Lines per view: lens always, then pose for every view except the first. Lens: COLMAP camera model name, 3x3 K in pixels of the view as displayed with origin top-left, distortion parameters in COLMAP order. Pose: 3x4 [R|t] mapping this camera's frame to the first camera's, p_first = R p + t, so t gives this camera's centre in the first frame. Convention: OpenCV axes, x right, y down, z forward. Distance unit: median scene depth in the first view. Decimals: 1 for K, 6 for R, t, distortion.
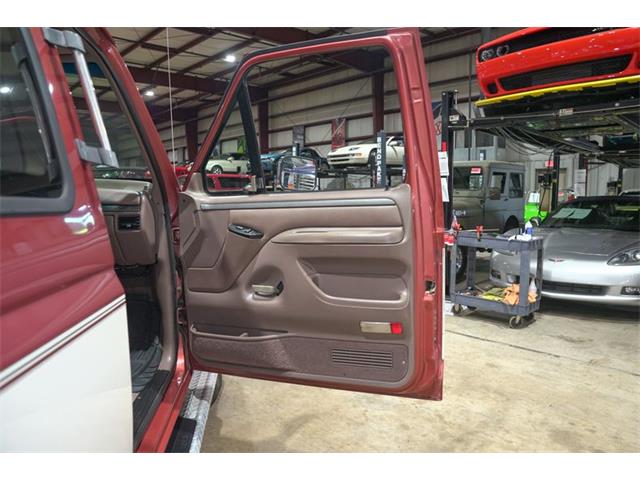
lens RADIAL K [[437.4, 0, 321.8], [0, 437.4, 239.1], [0, 0, 1]] dist [-0.140660, 0.111168]
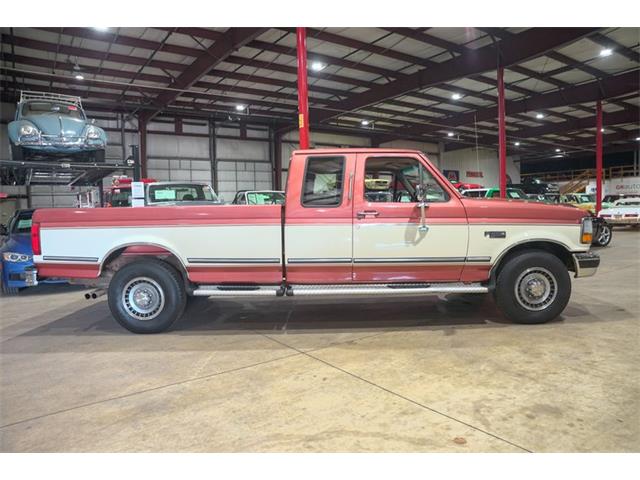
lens RADIAL K [[437.4, 0, 321.8], [0, 437.4, 239.1], [0, 0, 1]] dist [-0.140660, 0.111168]
pose [[-0.152058, 0.069541, -0.985922, 1.618649], [-0.071868, 0.994103, 0.081202, -0.028792], [0.985755, 0.083204, -0.146164, 0.482265]]
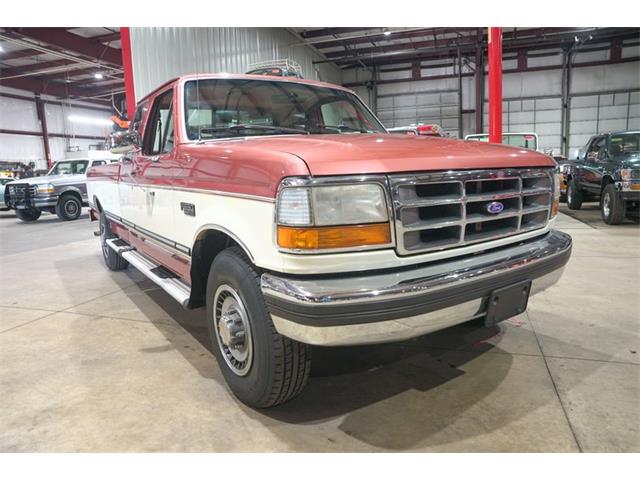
lens RADIAL K [[437.4, 0, 321.8], [0, 437.4, 239.1], [0, 0, 1]] dist [-0.140660, 0.111168]
pose [[-0.890928, 0.105618, -0.441691, -0.074105], [-0.005311, 0.970091, 0.242684, -0.128788], [0.454113, 0.218560, -0.863721, 1.928440]]
